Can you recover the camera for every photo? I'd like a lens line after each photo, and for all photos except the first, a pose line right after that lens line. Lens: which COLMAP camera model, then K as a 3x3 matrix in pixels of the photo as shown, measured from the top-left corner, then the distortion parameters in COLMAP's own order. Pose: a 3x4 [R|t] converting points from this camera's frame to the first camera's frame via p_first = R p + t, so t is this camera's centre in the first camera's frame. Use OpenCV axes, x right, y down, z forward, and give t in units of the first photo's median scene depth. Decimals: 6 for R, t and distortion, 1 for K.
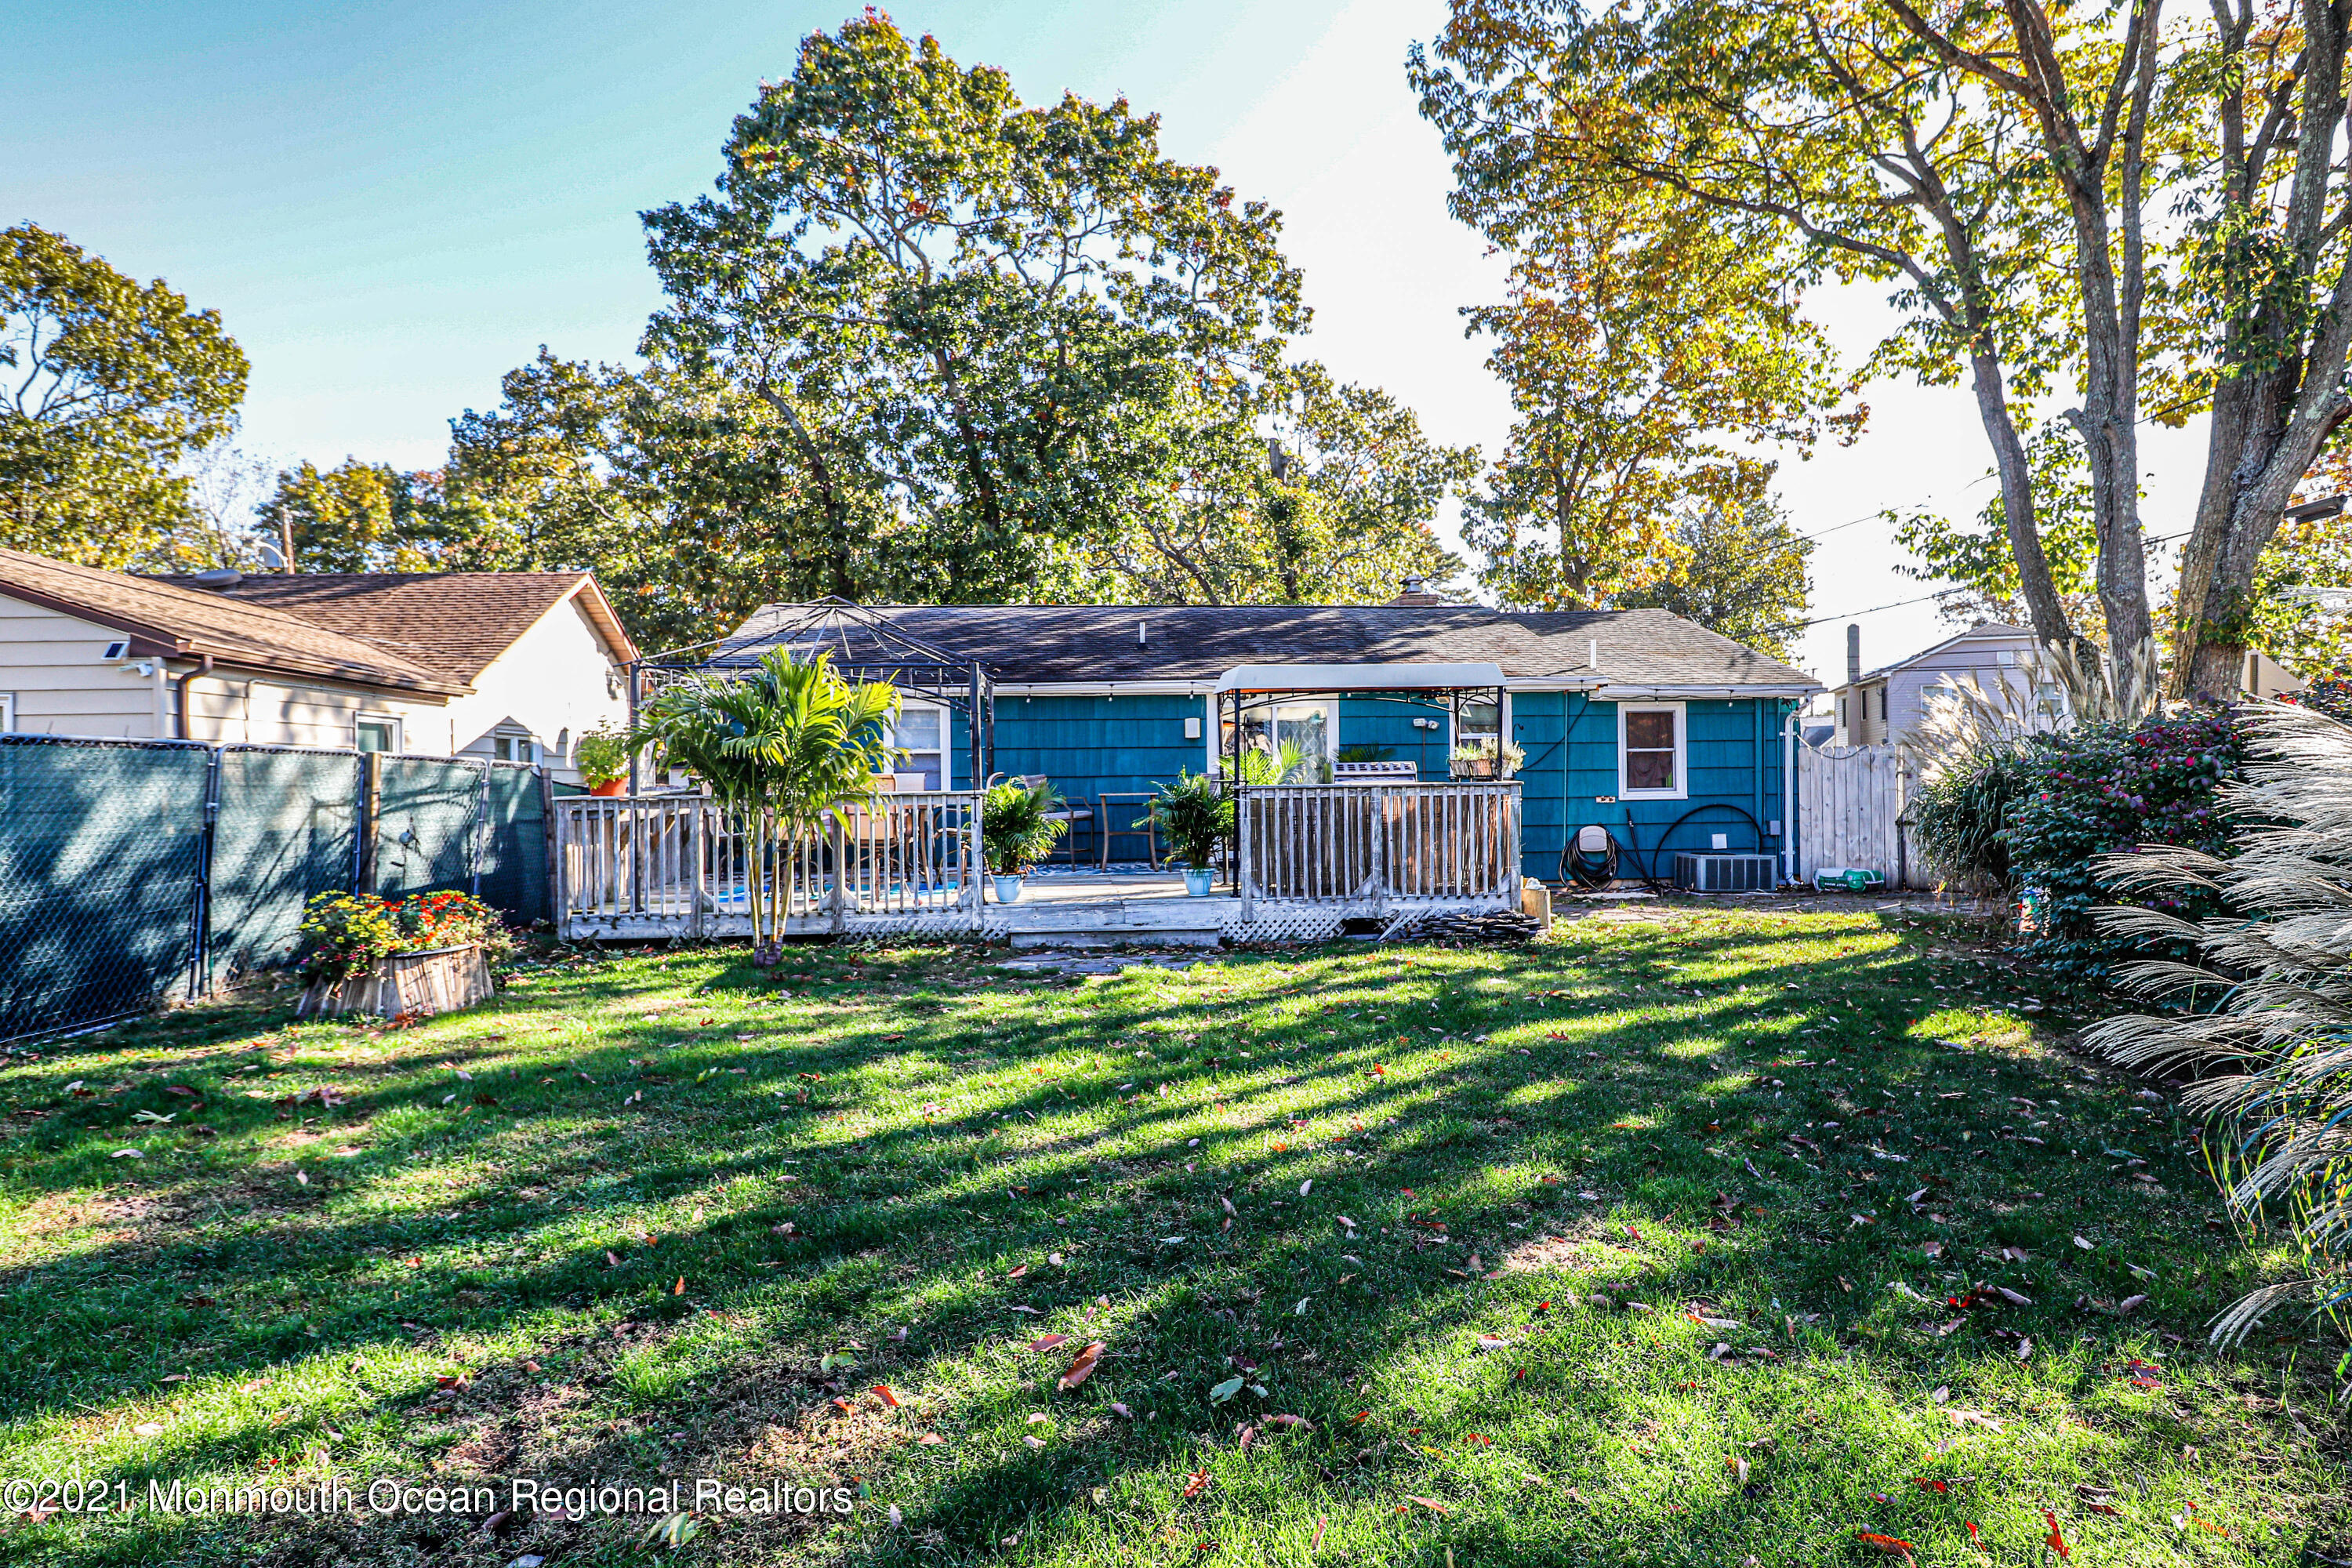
lens RADIAL K [[1285.5, 0, 1176.2], [0, 1285.5, 751.5], [0, 0, 1]] dist [-0.000339, -0.011953]
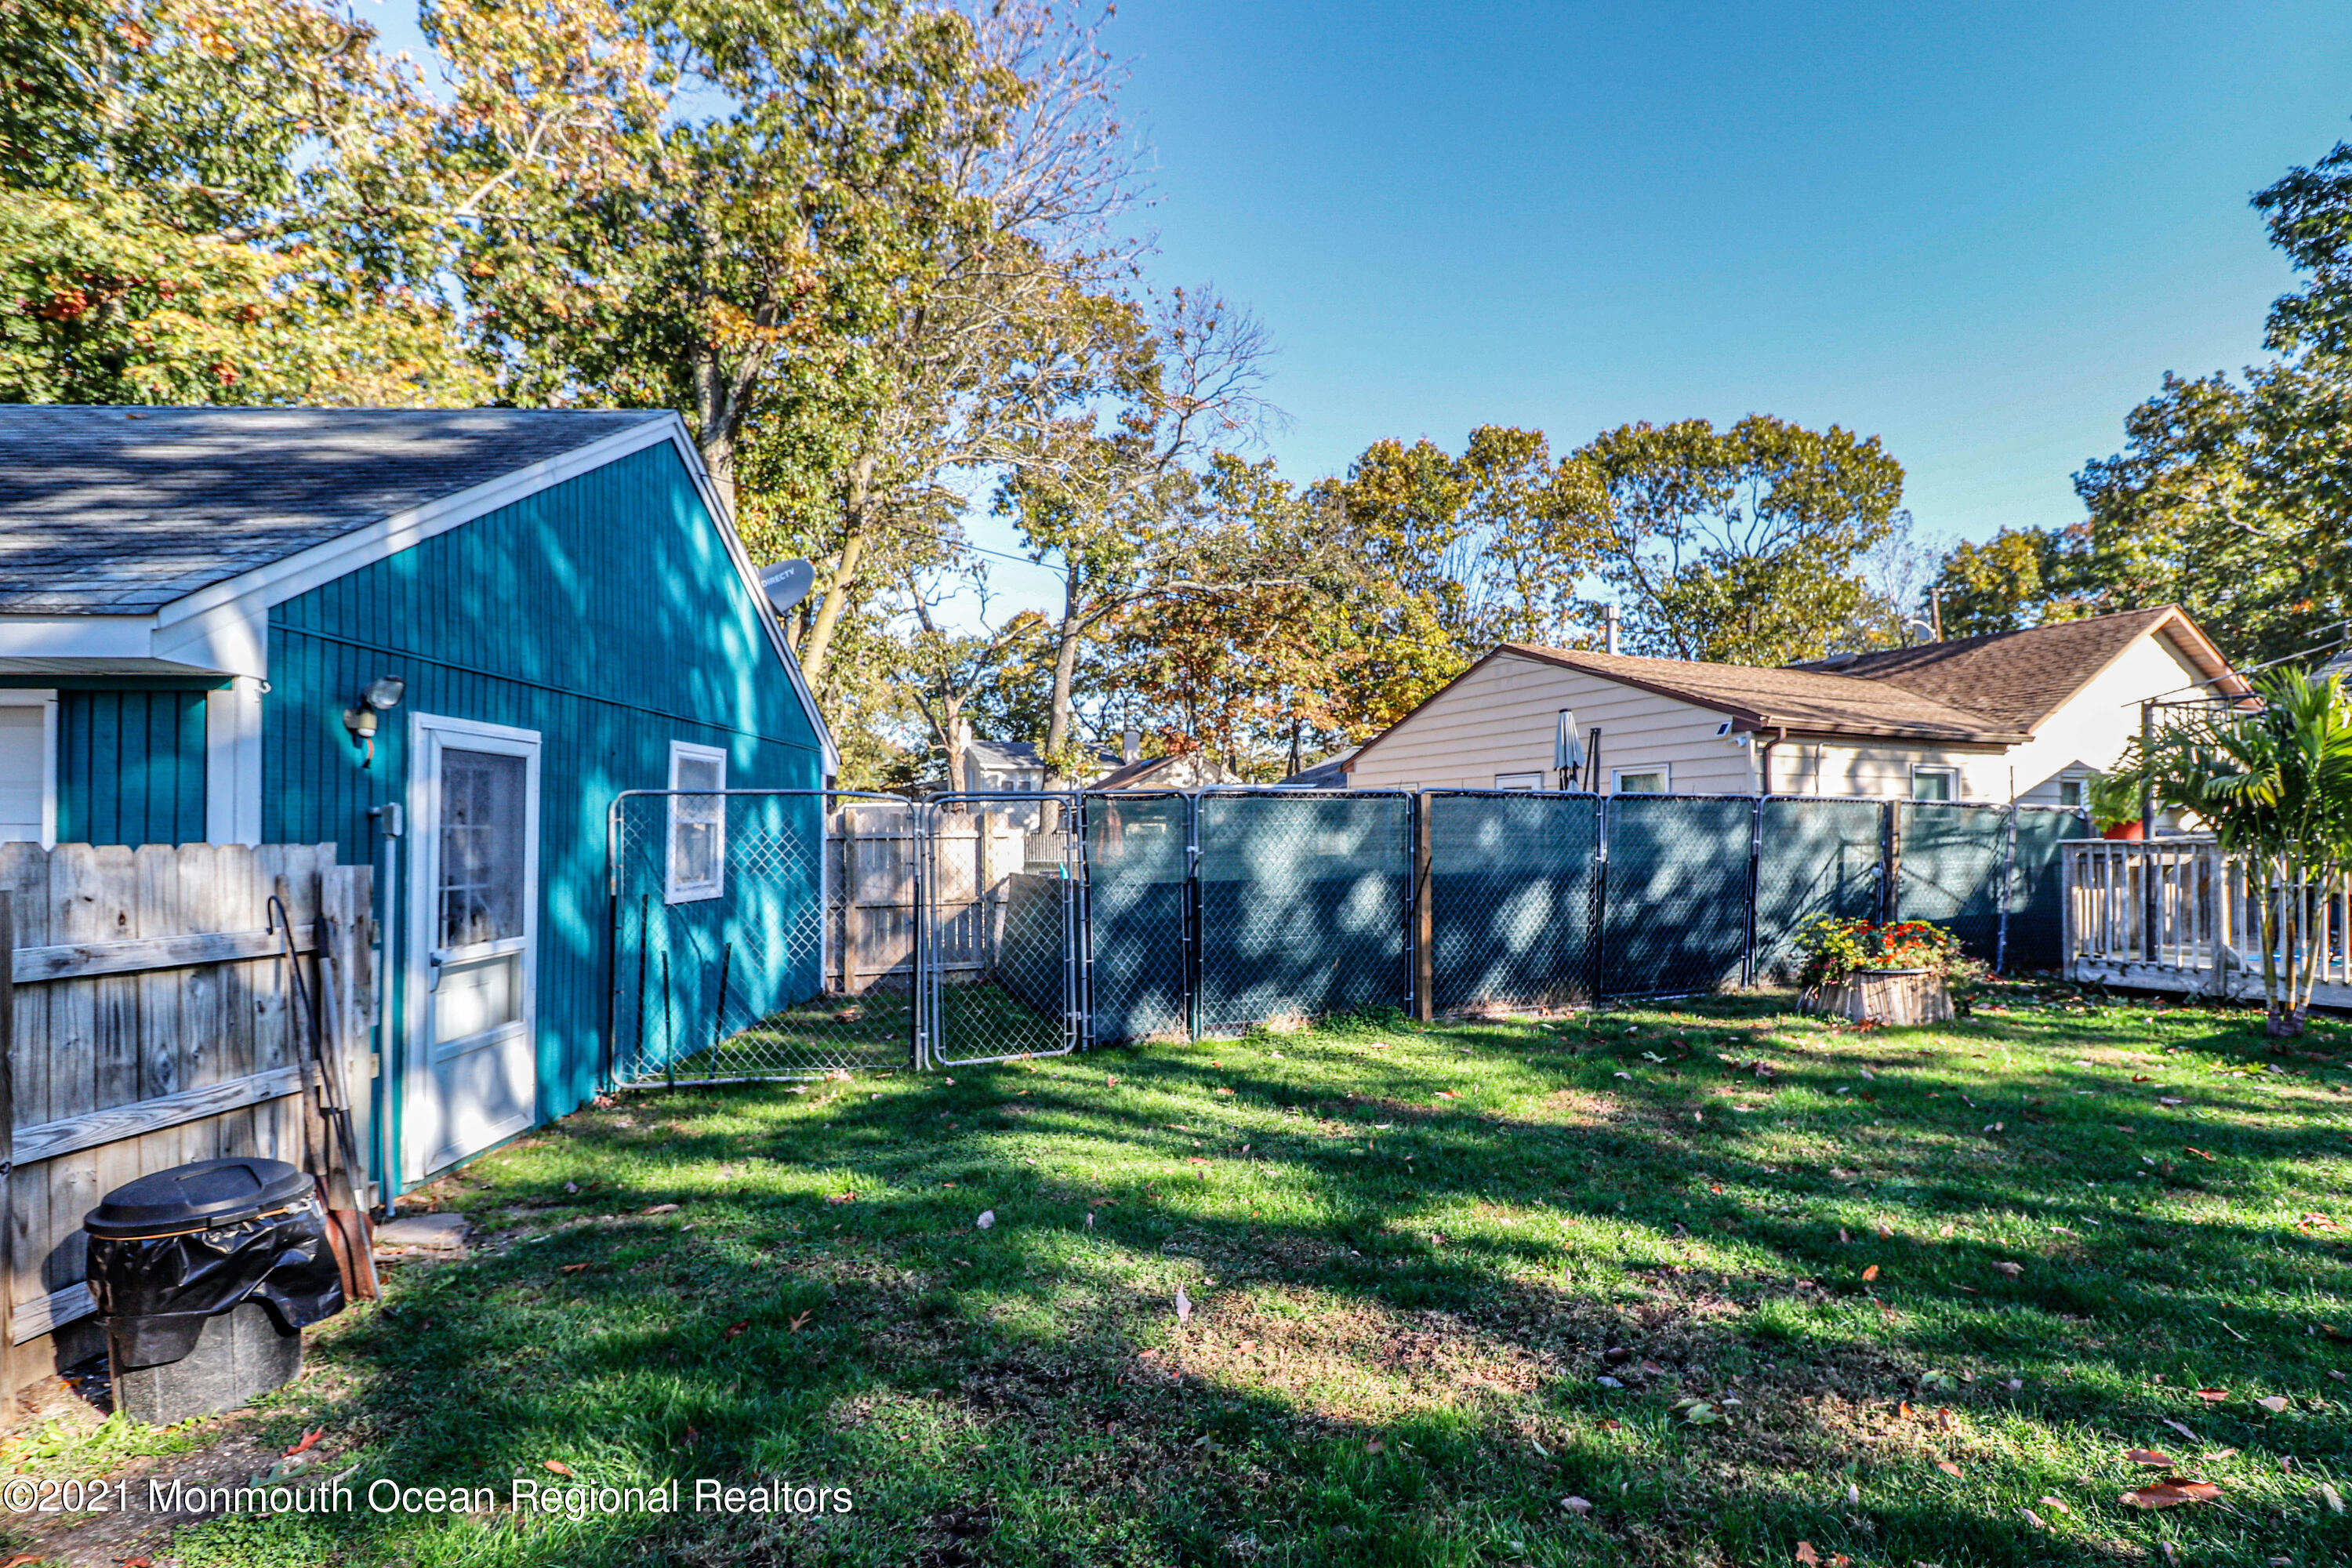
lens RADIAL K [[1120.5, 0, 1150.8], [0, 1120.5, 784.8], [0, 0, 1]] dist [-0.025022, -0.001089]
pose [[0.323560, -0.030846, -0.945705, 0.116500], [0.020002, 0.999468, -0.025756, -0.000520], [0.945996, -0.010583, 0.324005, 0.030446]]
